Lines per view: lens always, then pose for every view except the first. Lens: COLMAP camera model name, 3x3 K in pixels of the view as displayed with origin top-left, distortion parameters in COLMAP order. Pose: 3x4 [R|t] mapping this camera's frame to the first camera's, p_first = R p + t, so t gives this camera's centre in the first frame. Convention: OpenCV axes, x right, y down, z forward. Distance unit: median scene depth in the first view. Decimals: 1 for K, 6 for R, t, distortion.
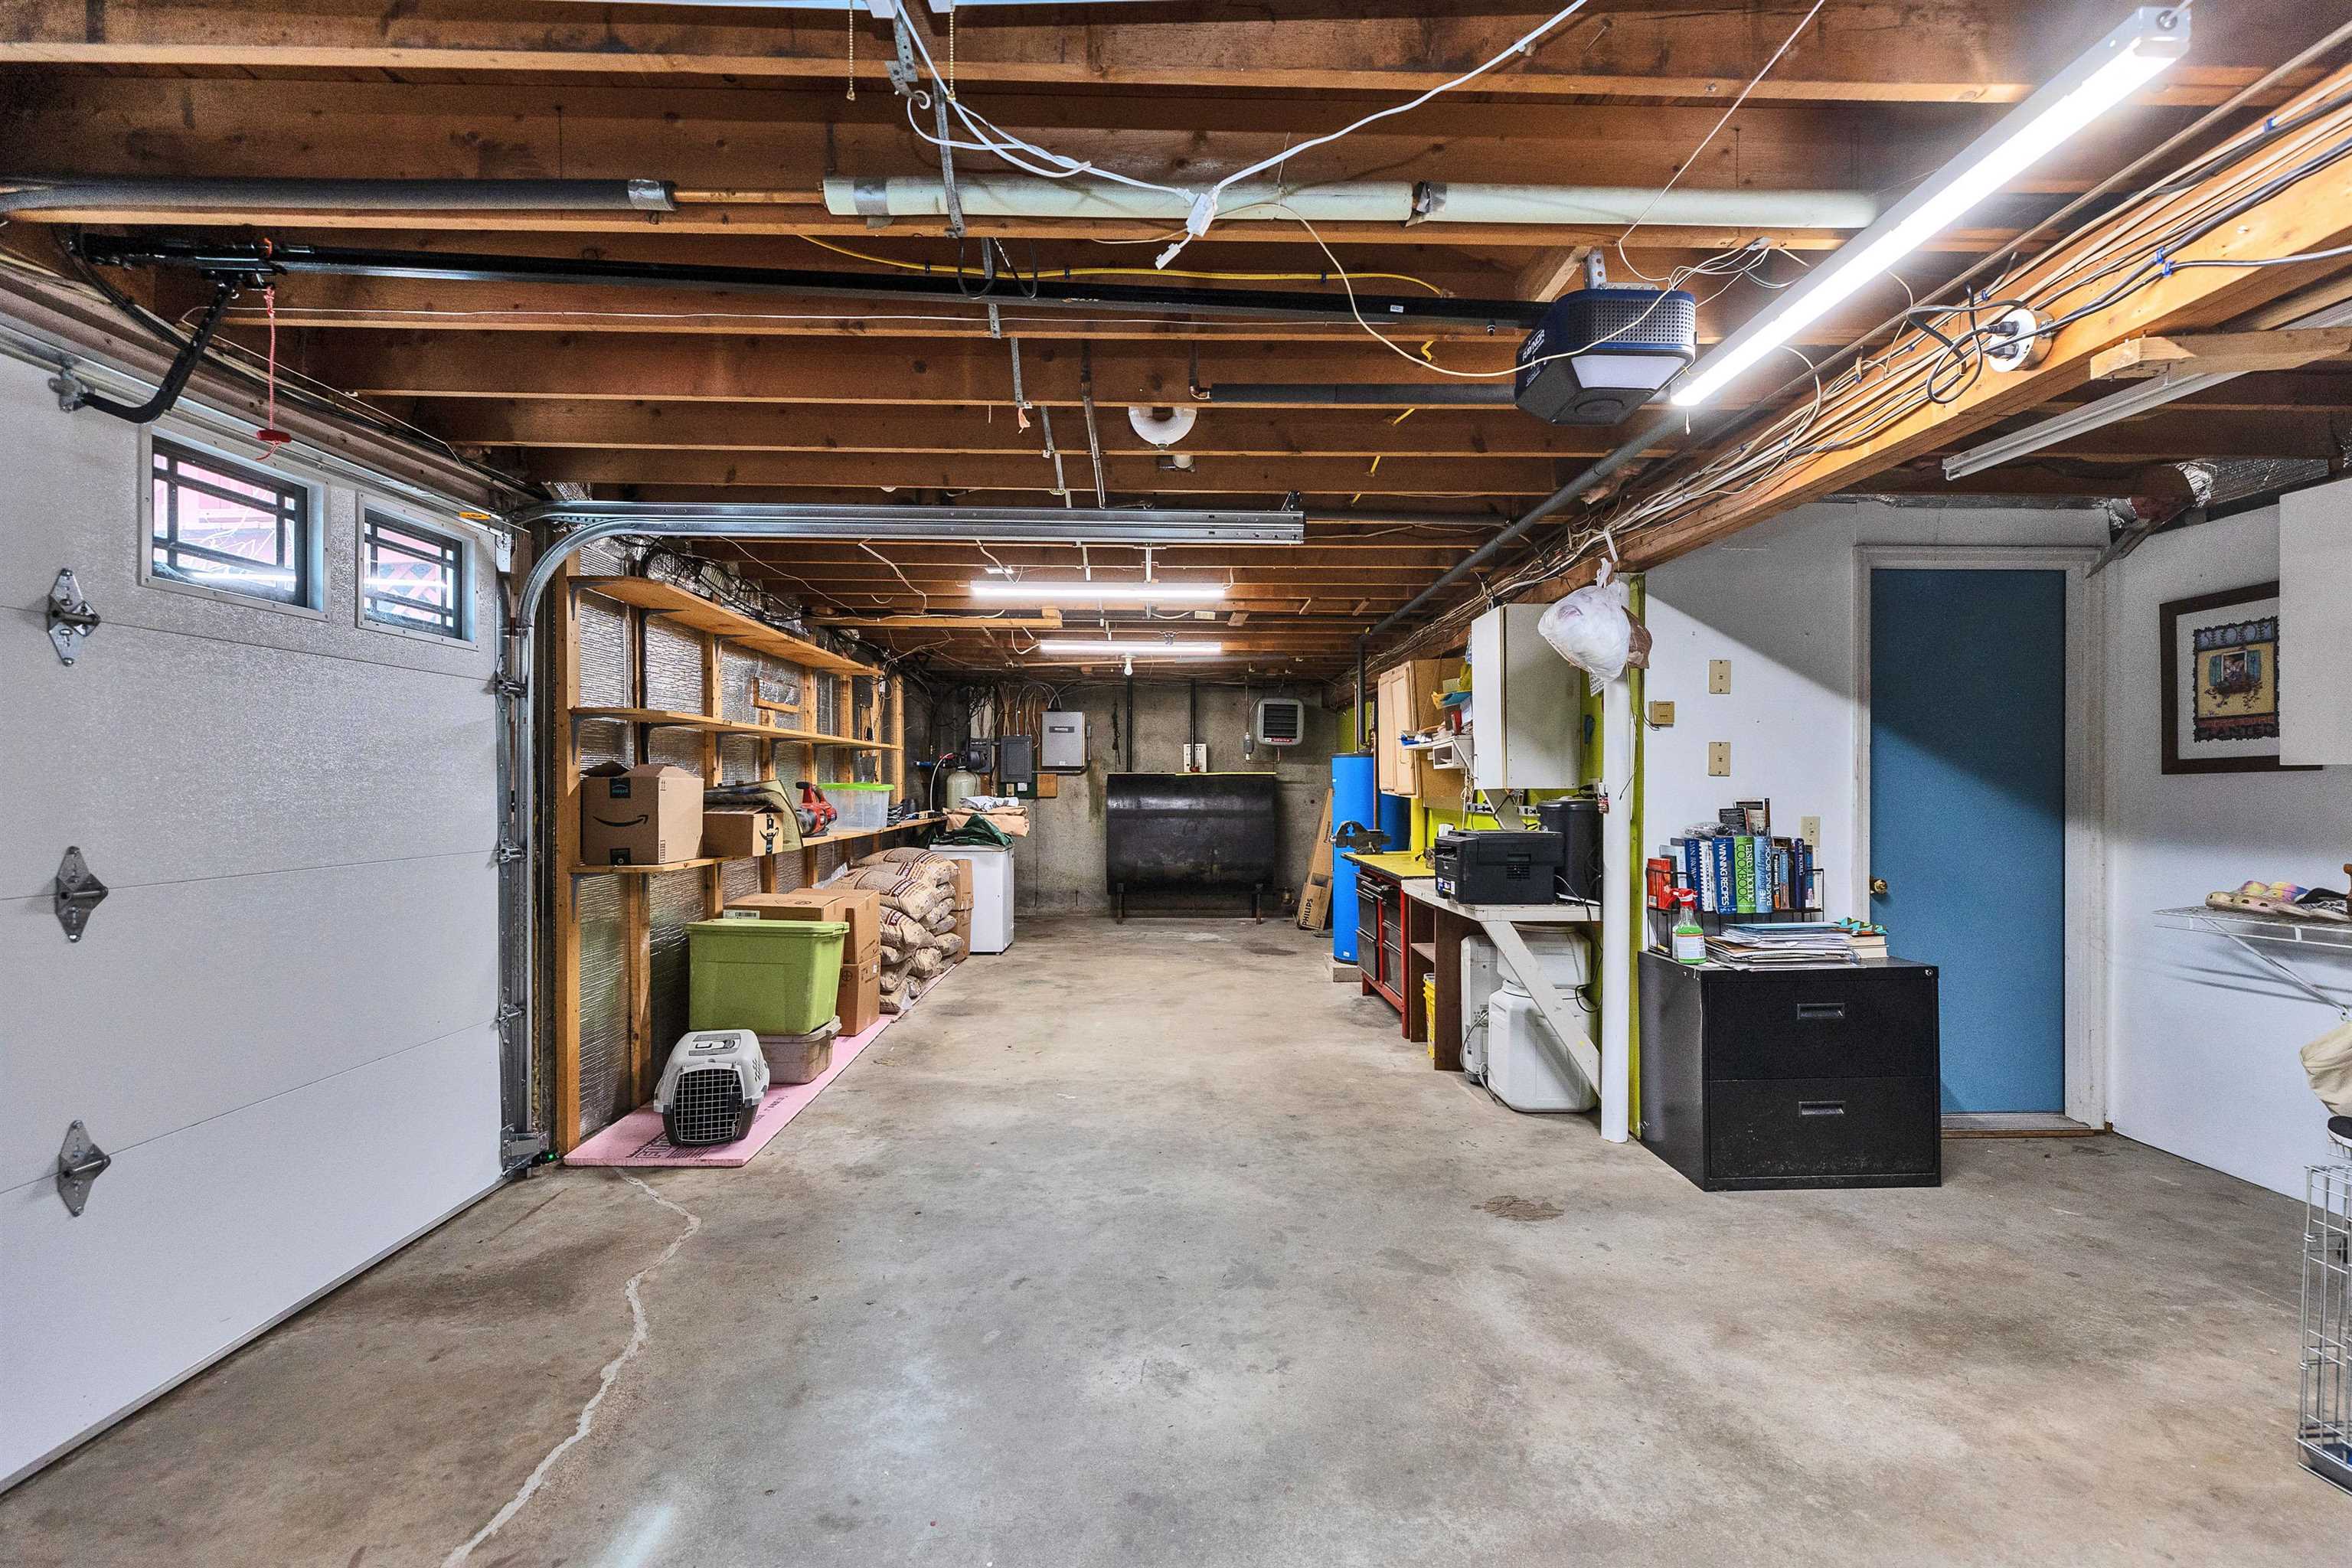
lens RADIAL K [[1053.1, 0, 1197.0], [0, 1053.1, 800.0], [0, 0, 1]] dist [0.000531, -0.000503]
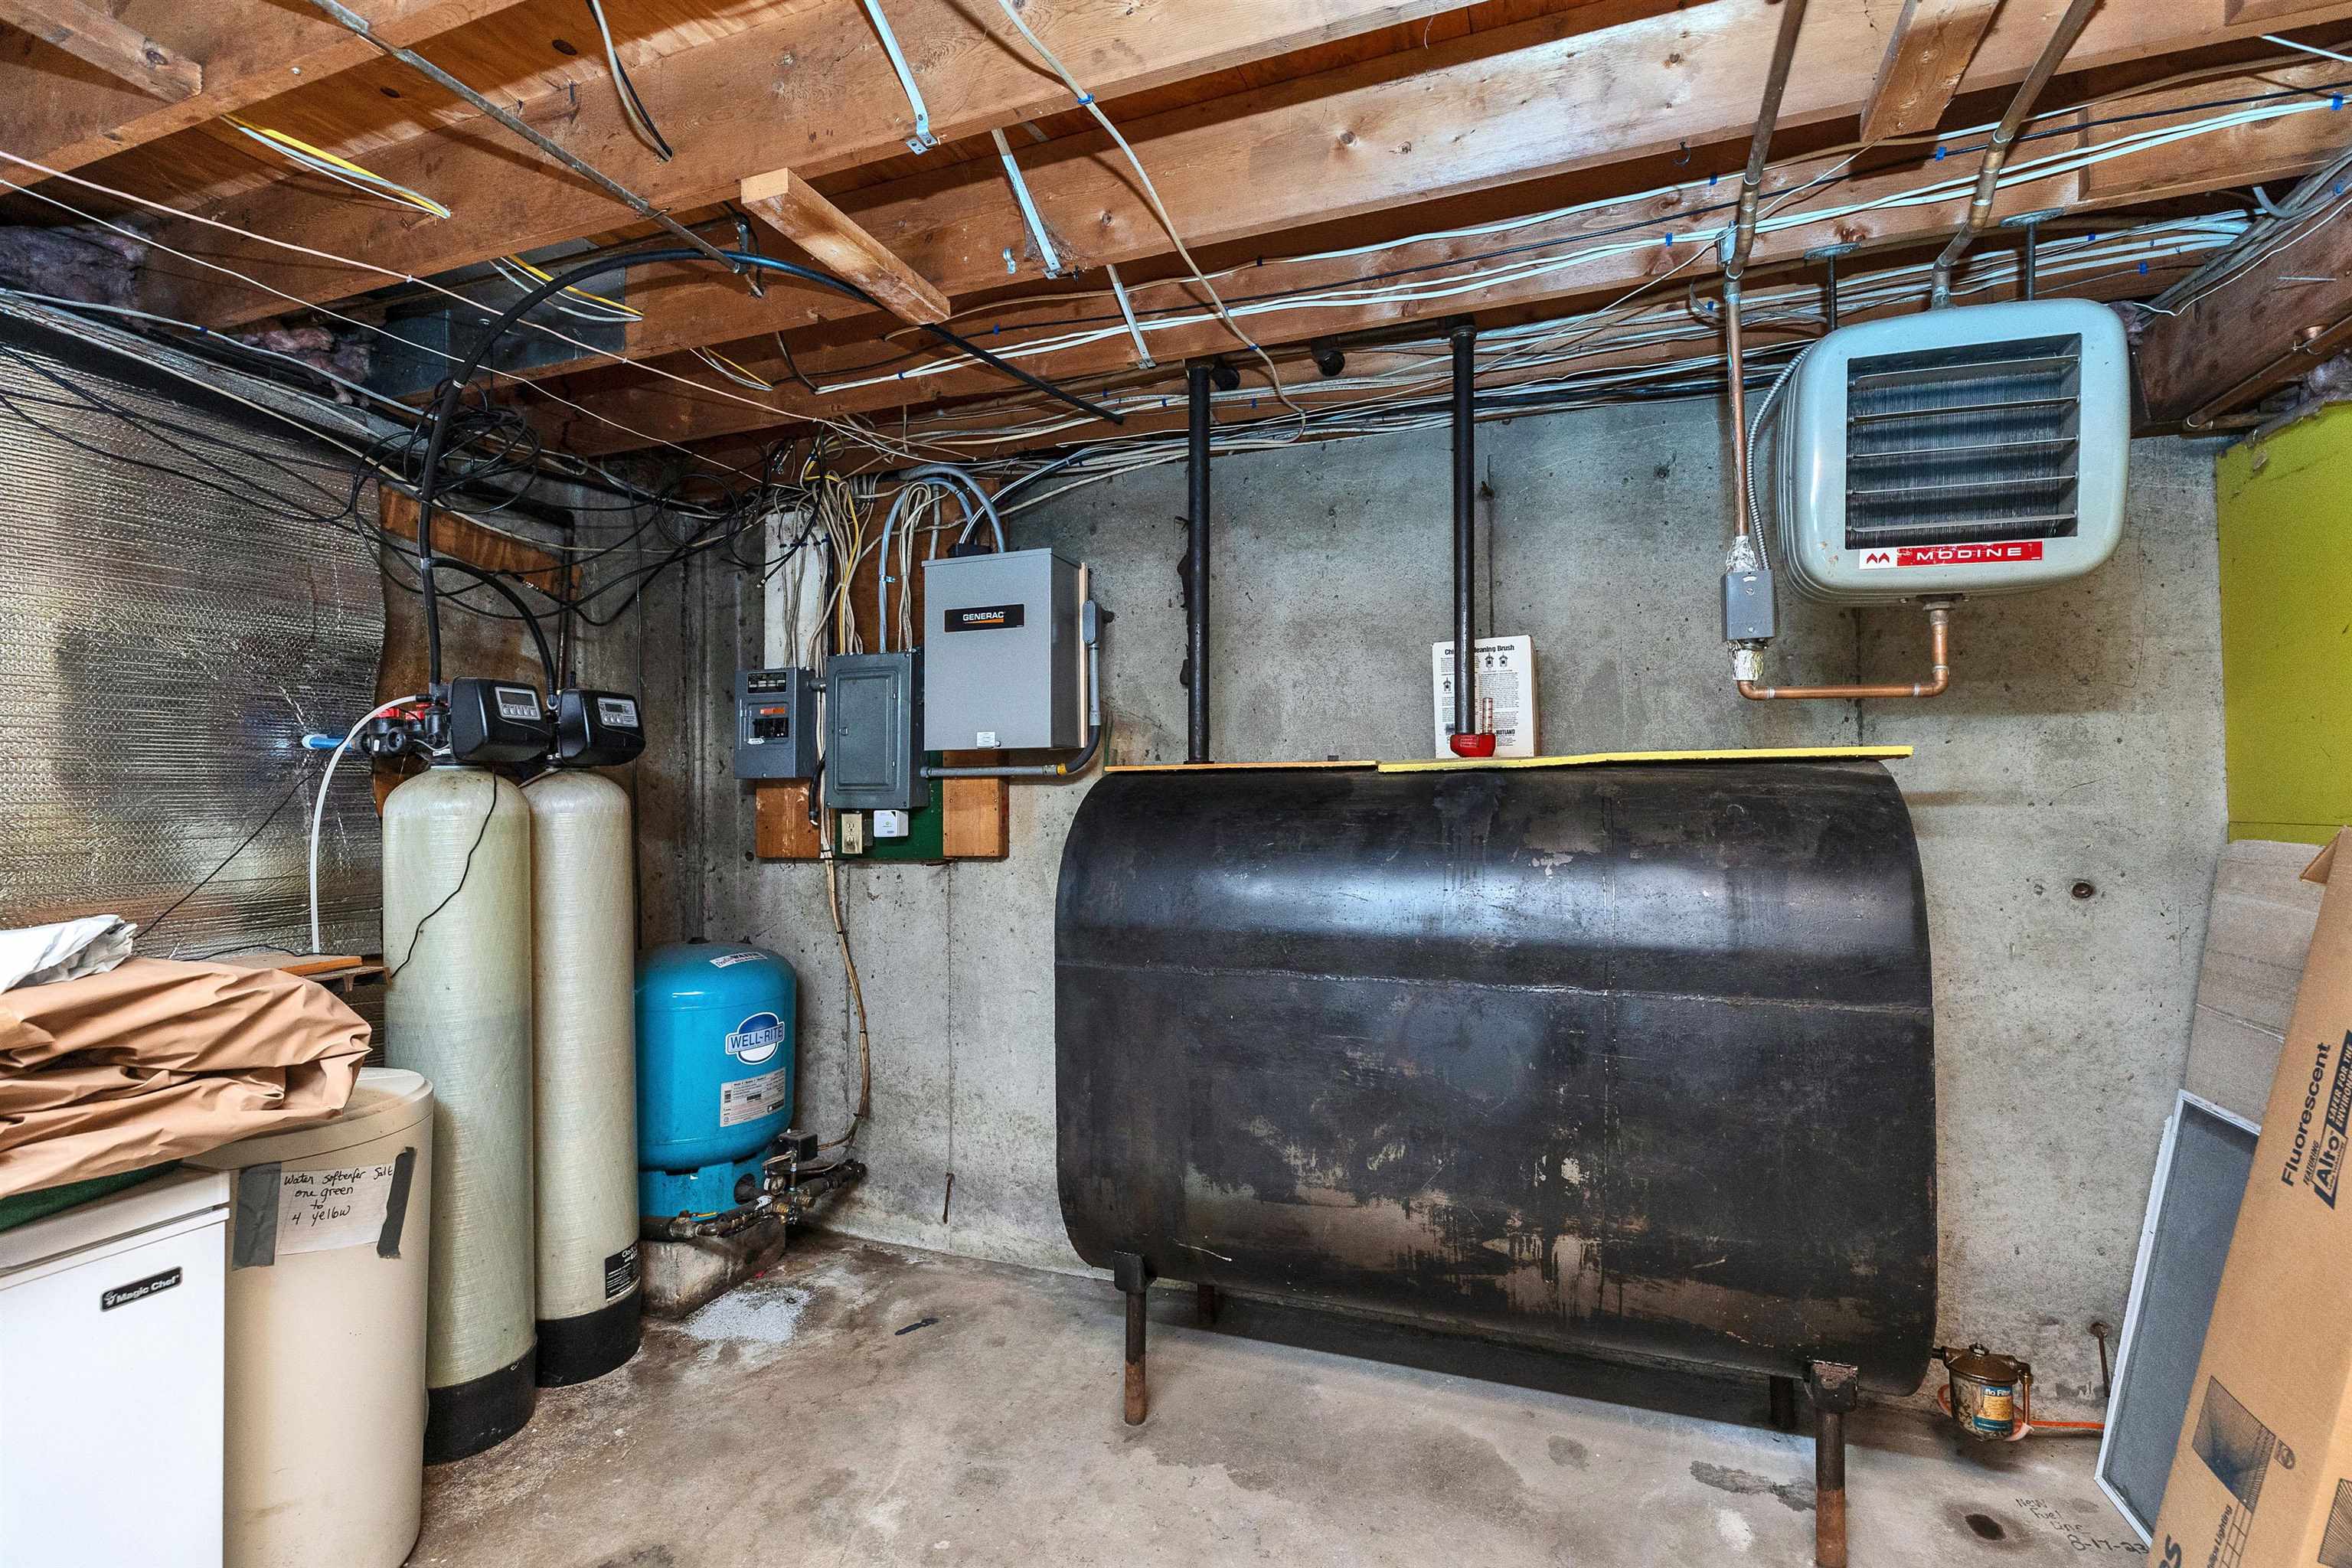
lens RADIAL K [[1053.1, 0, 1186.8], [0, 1053.1, 786.7], [0, 0, 1]] dist [0.000531, -0.000503]
pose [[0.924787, -0.013382, -0.380249, 0.054697], [-0.000781, 0.999312, -0.037068, -0.024747], [0.380484, 0.034577, 0.924141, 1.608784]]
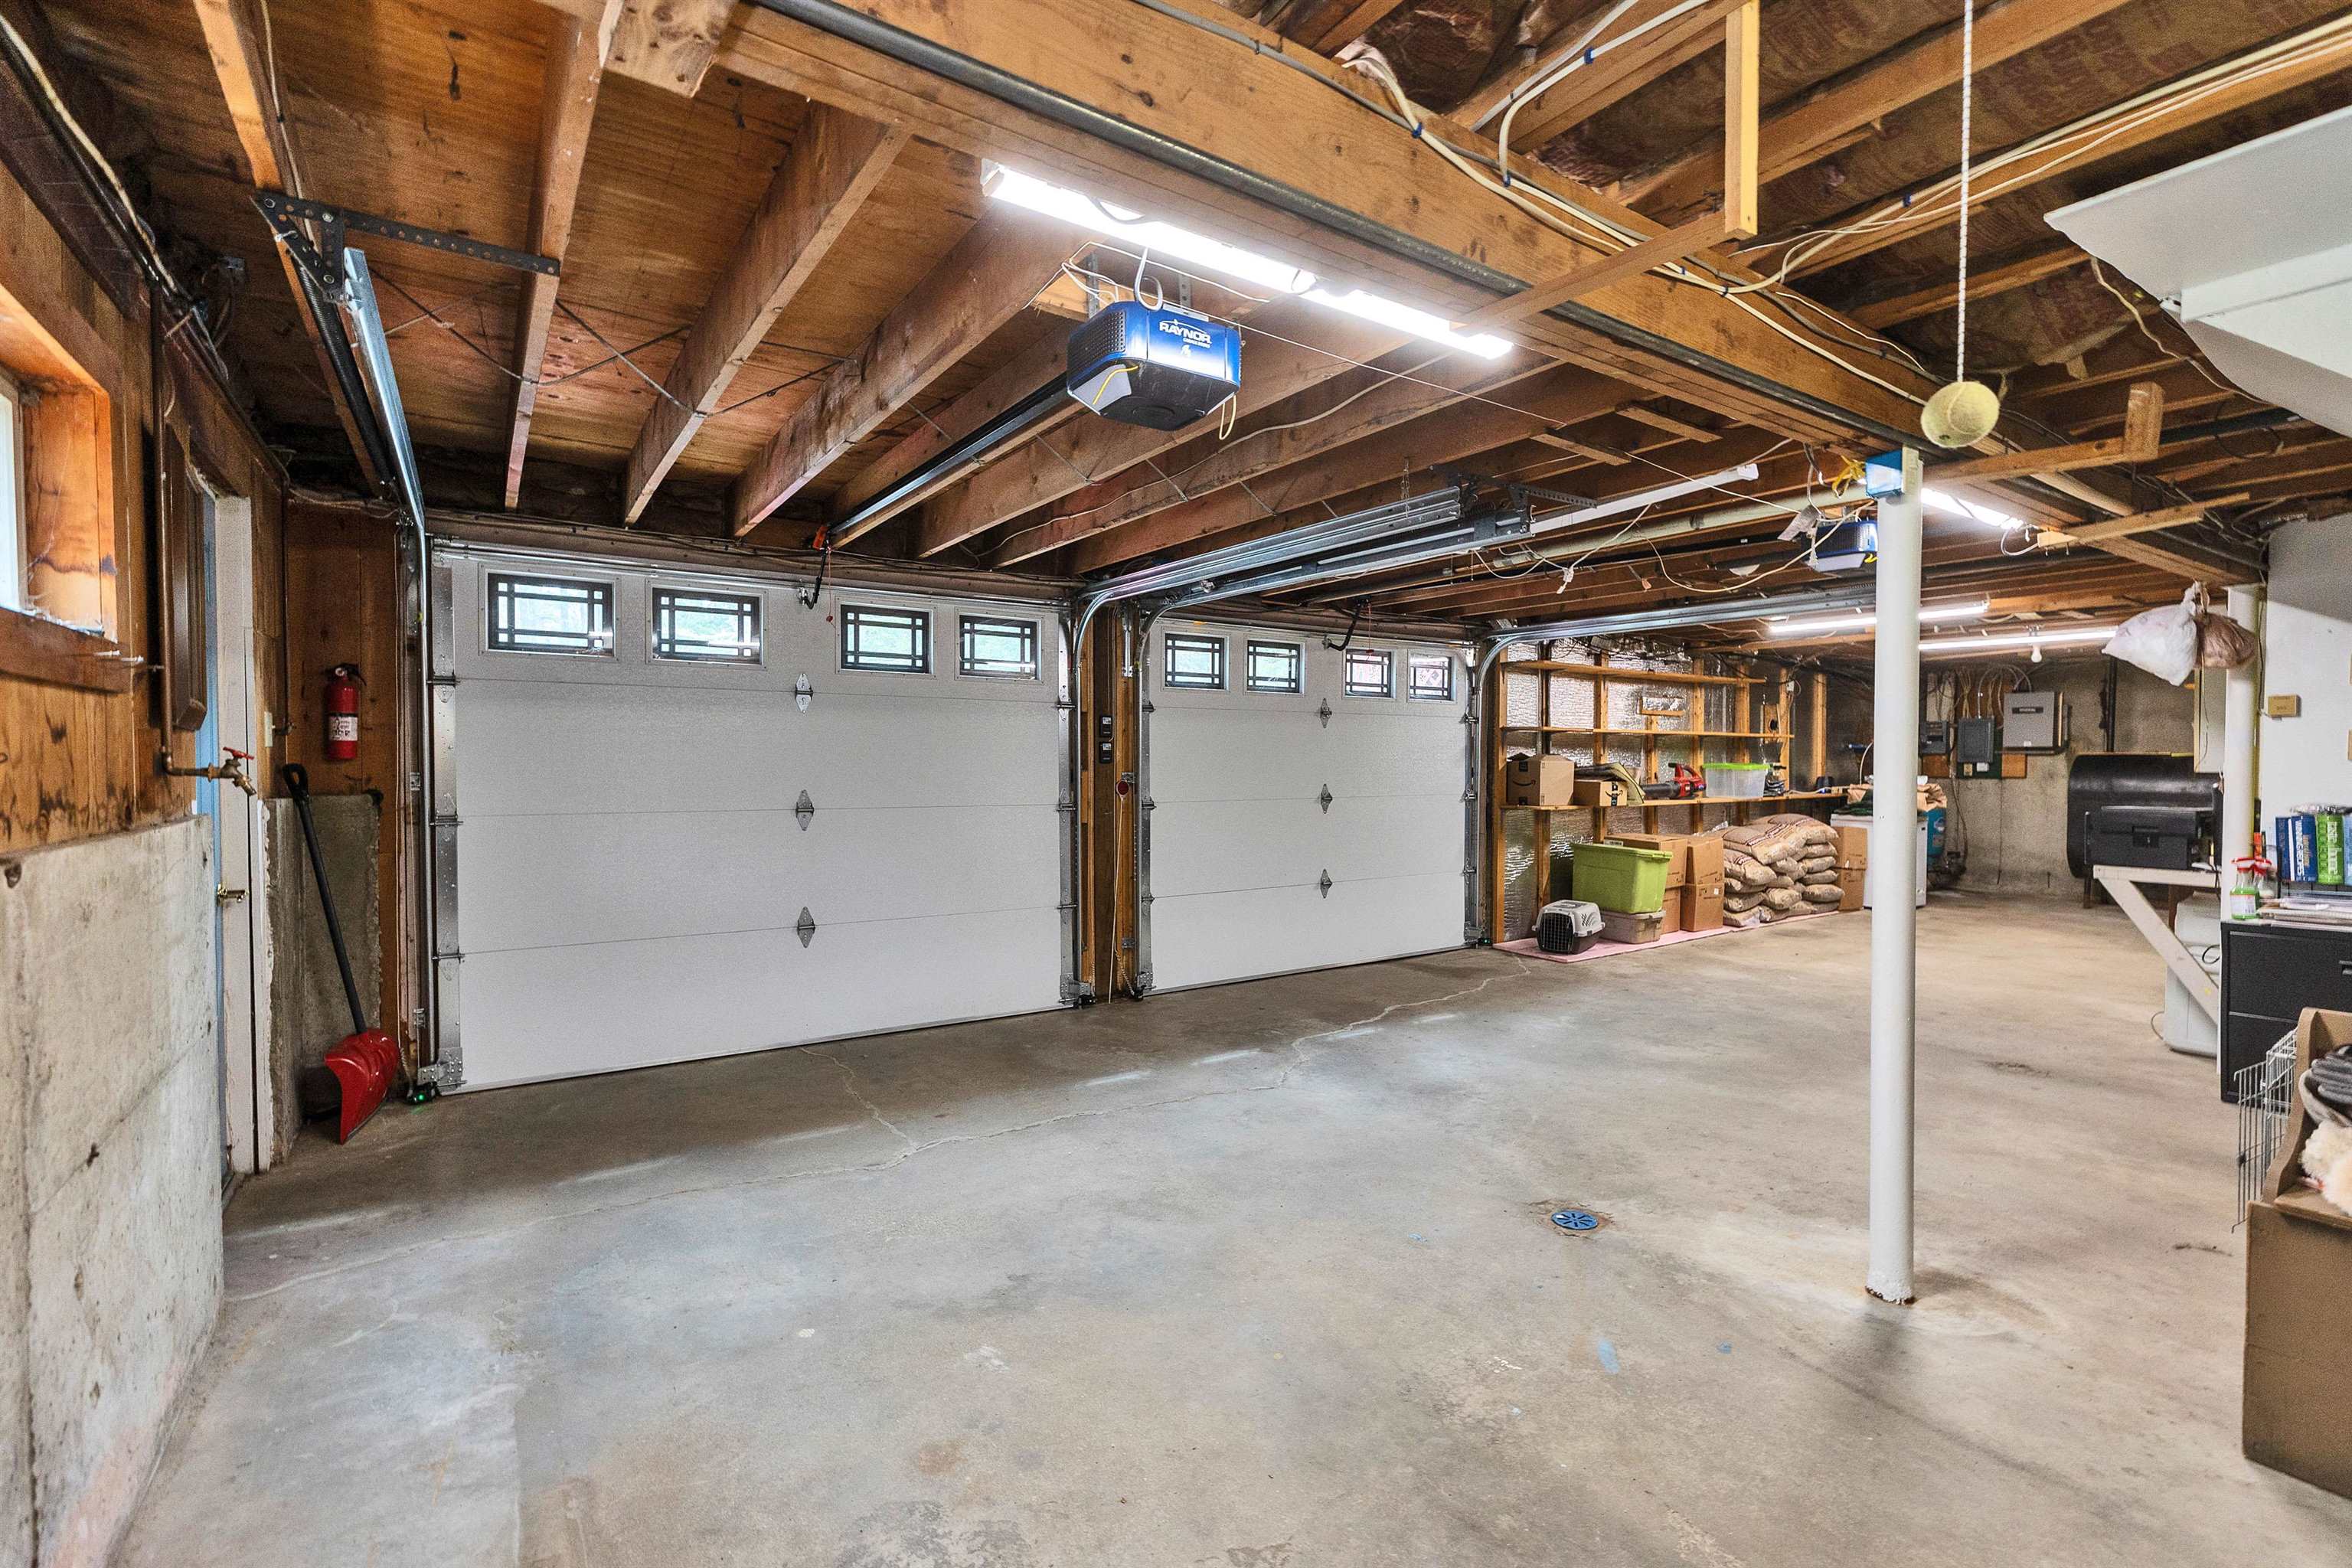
lens RADIAL K [[1053.1, 0, 1163.6], [0, 1053.1, 791.5], [0, 0, 1]] dist [0.000531, -0.000503]
pose [[0.528488, 0.025885, -0.848546, 0.612246], [-0.014718, 0.999664, 0.021328, 0.002911], [0.848813, 0.001217, 0.528691, -0.489826]]
